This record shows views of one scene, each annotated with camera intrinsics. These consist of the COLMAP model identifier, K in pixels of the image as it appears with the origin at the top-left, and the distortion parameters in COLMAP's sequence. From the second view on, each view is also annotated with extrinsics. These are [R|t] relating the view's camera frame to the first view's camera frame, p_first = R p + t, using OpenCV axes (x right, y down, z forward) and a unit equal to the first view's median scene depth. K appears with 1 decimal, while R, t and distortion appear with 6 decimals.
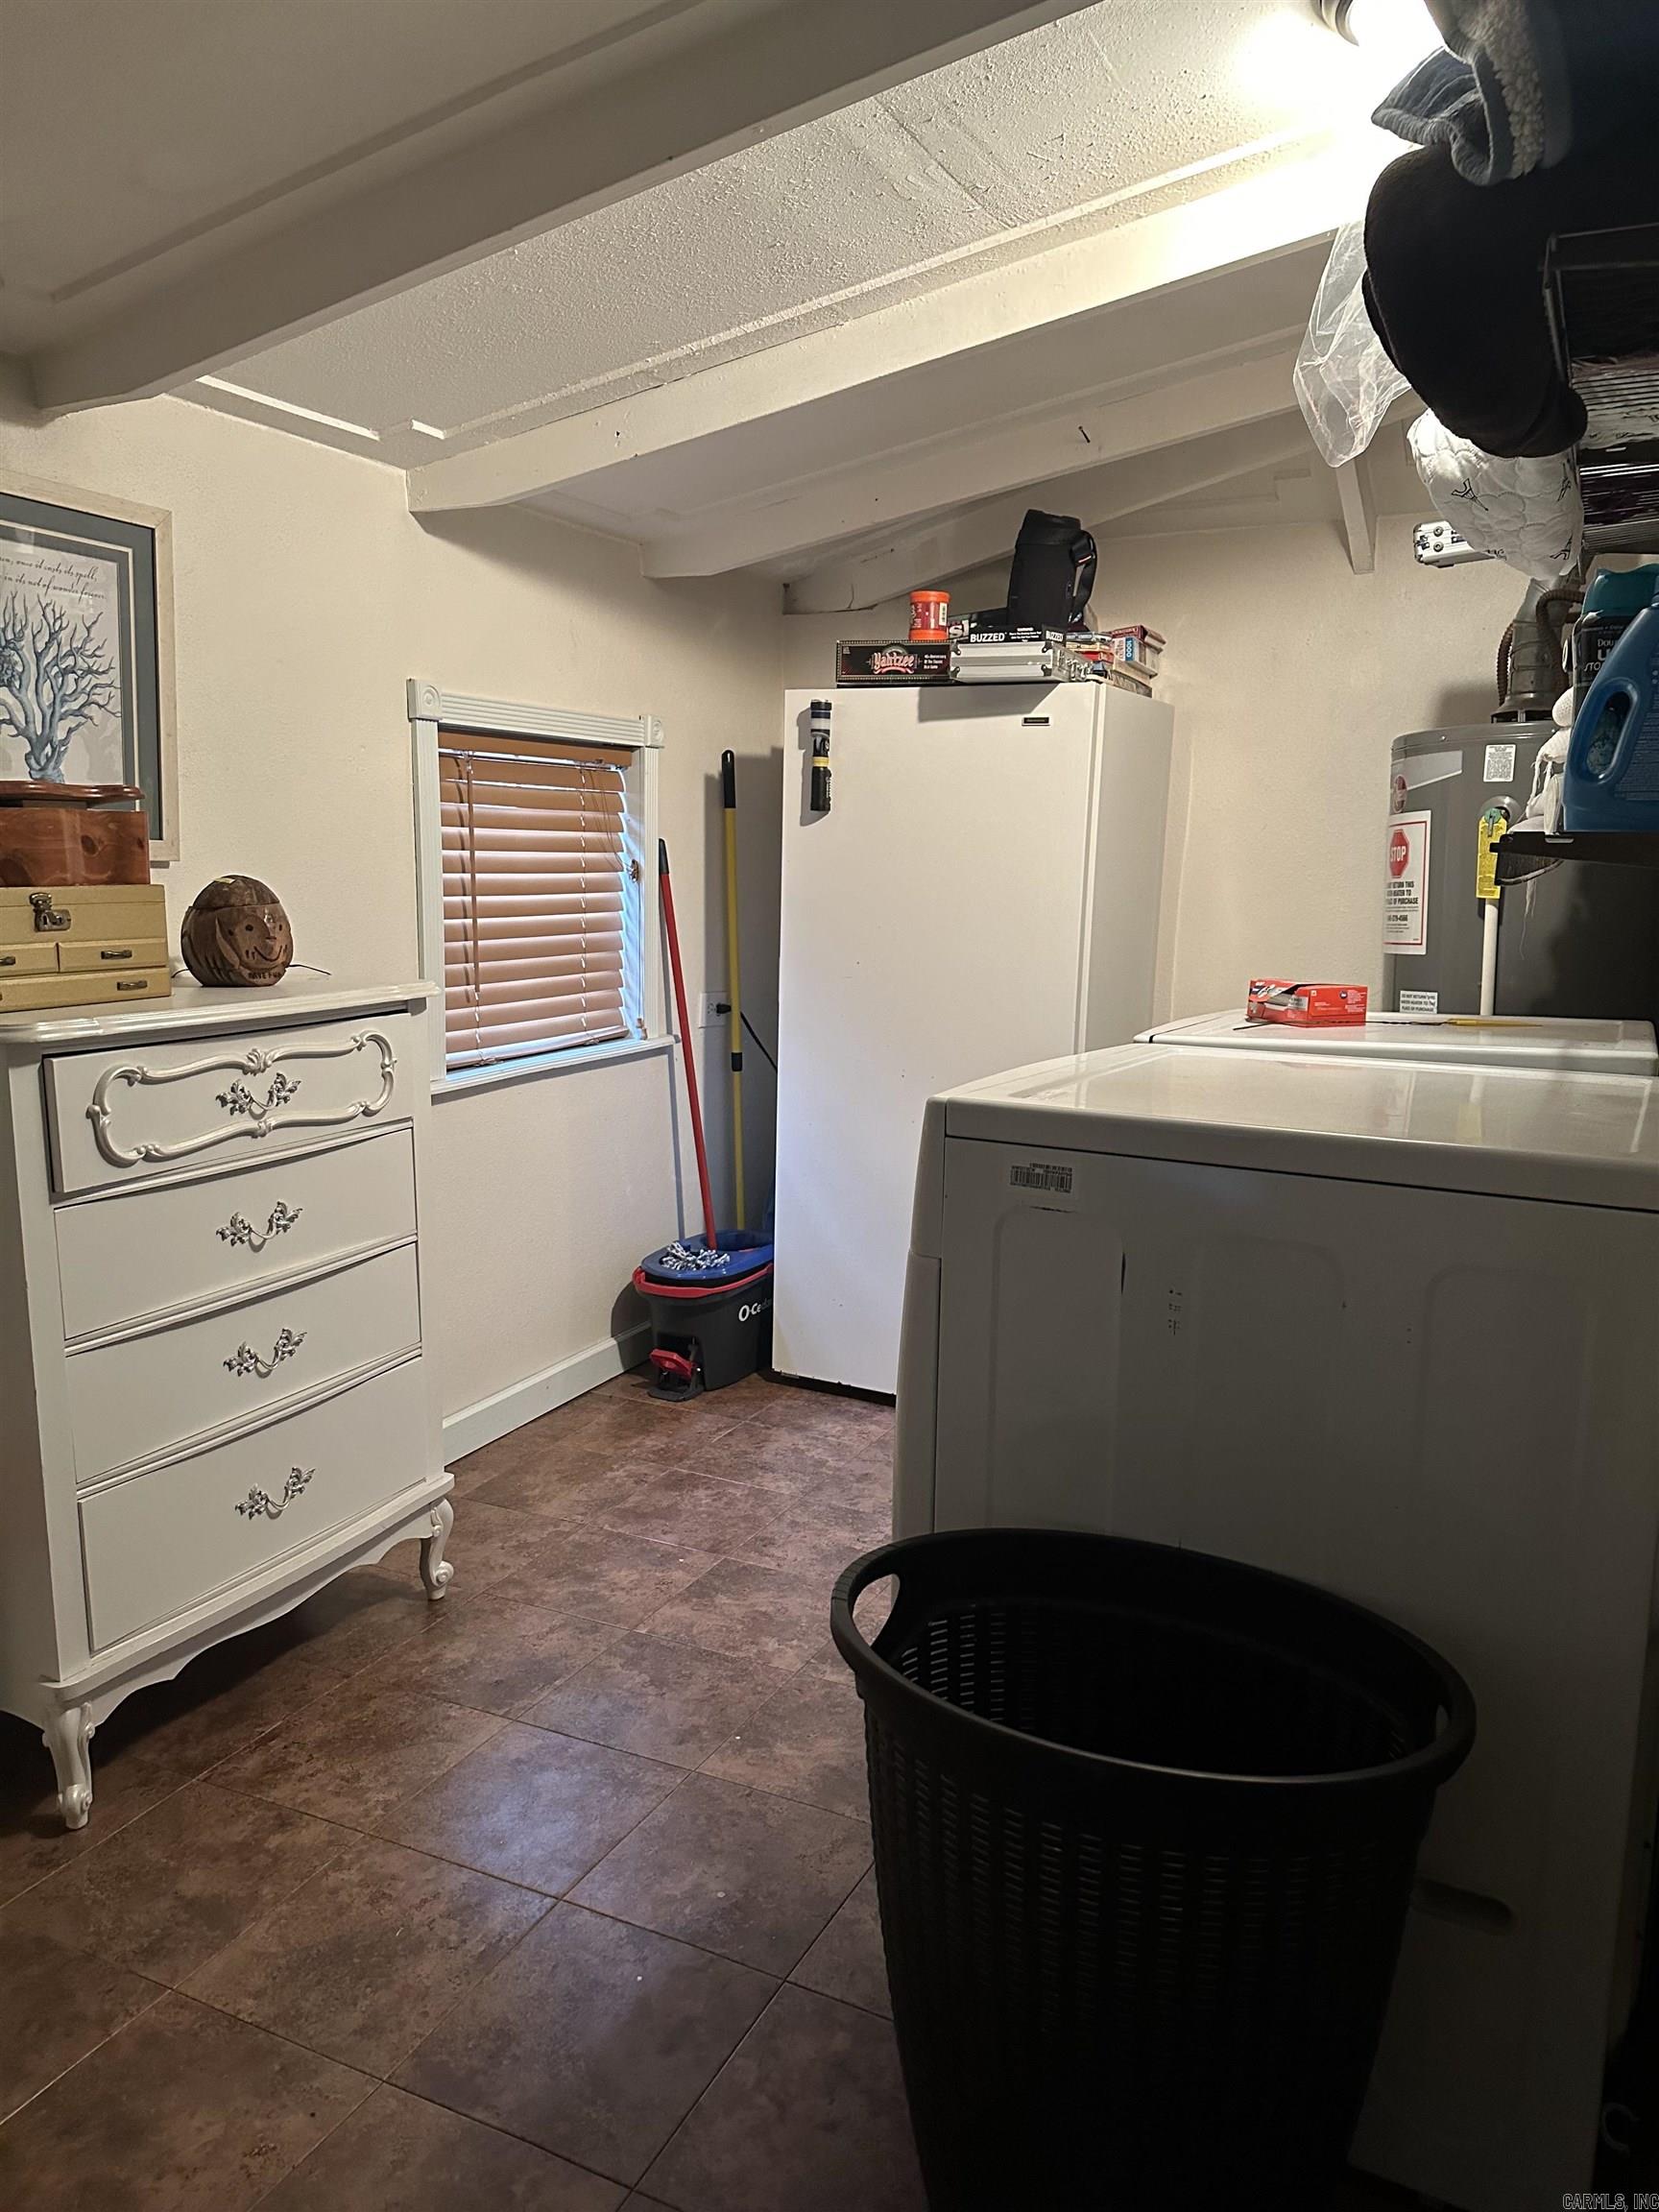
lens RADIAL K [[1543.1, 0, 833.8], [0, 1543.1, 1134.6], [0, 0, 1]] dist [0.048579, -0.121468]
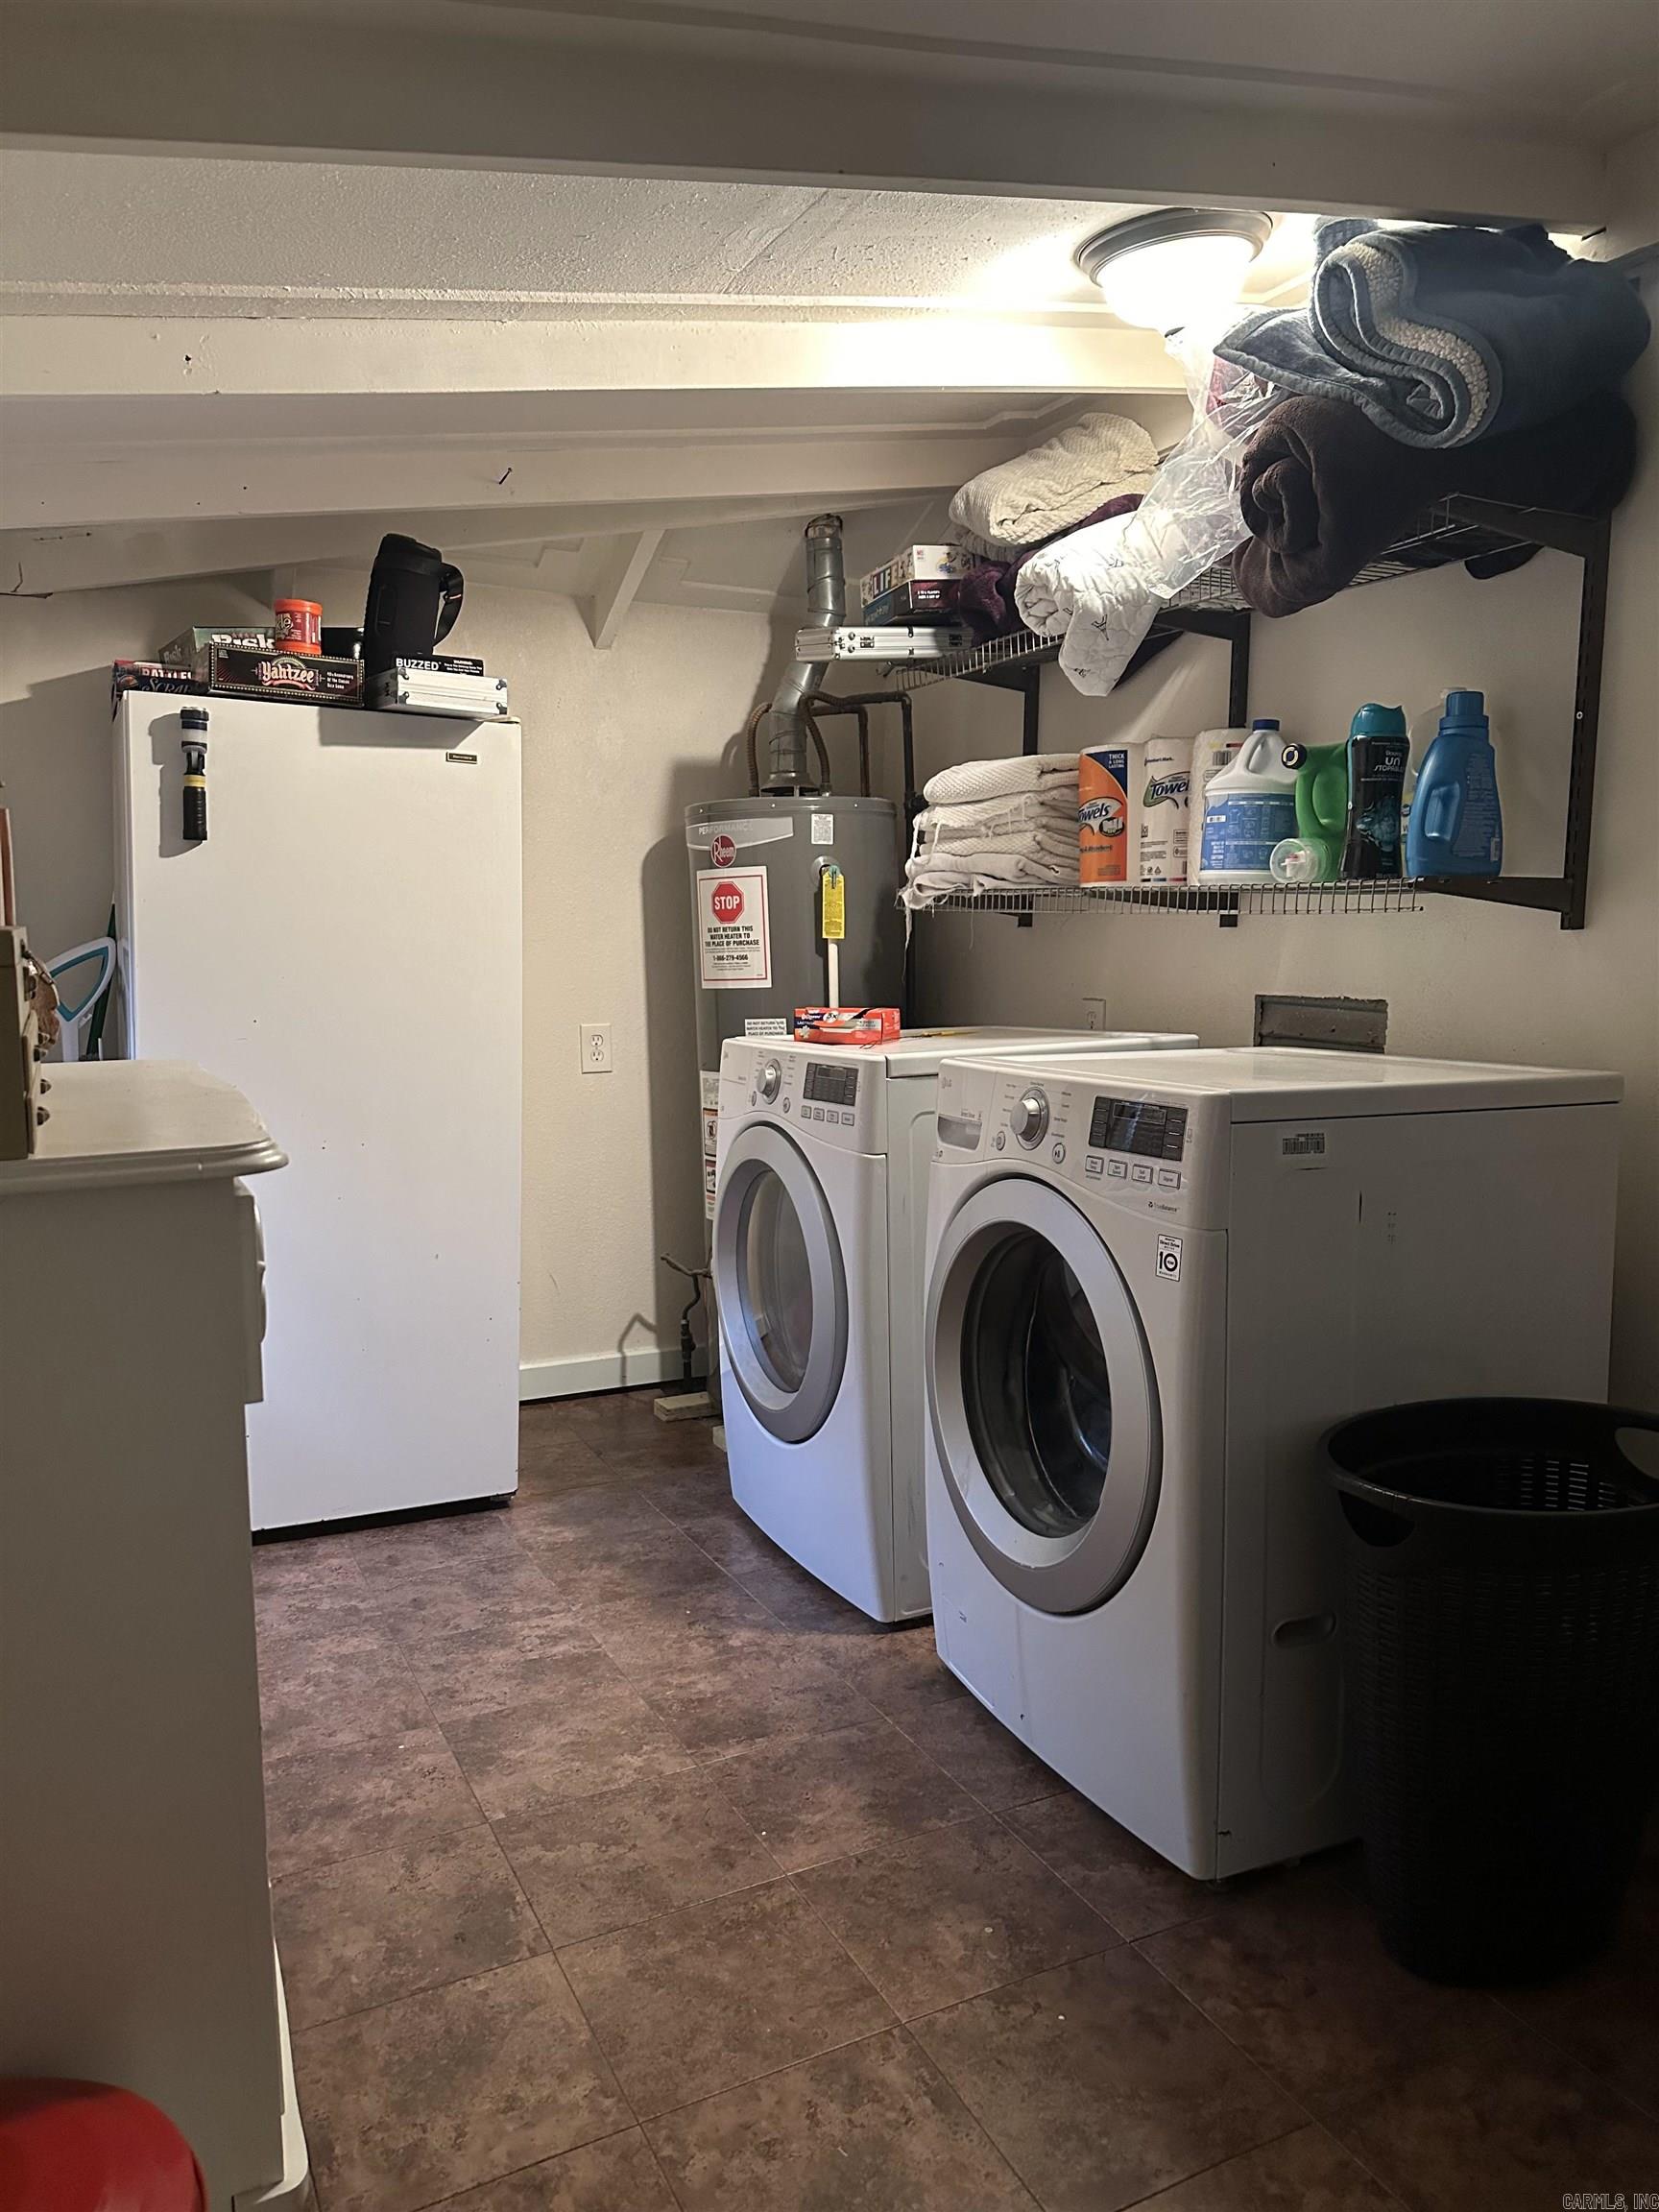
lens RADIAL K [[1573.8, 0, 829.5], [0, 1573.8, 1106.0], [0, 0, 1]] dist [0.088134, -0.150874]
pose [[0.589329, -0.088323, 0.803051, -0.547002], [0.142690, 0.989759, 0.004143, -0.025576], [-0.795193, 0.112146, 0.595896, 0.259688]]
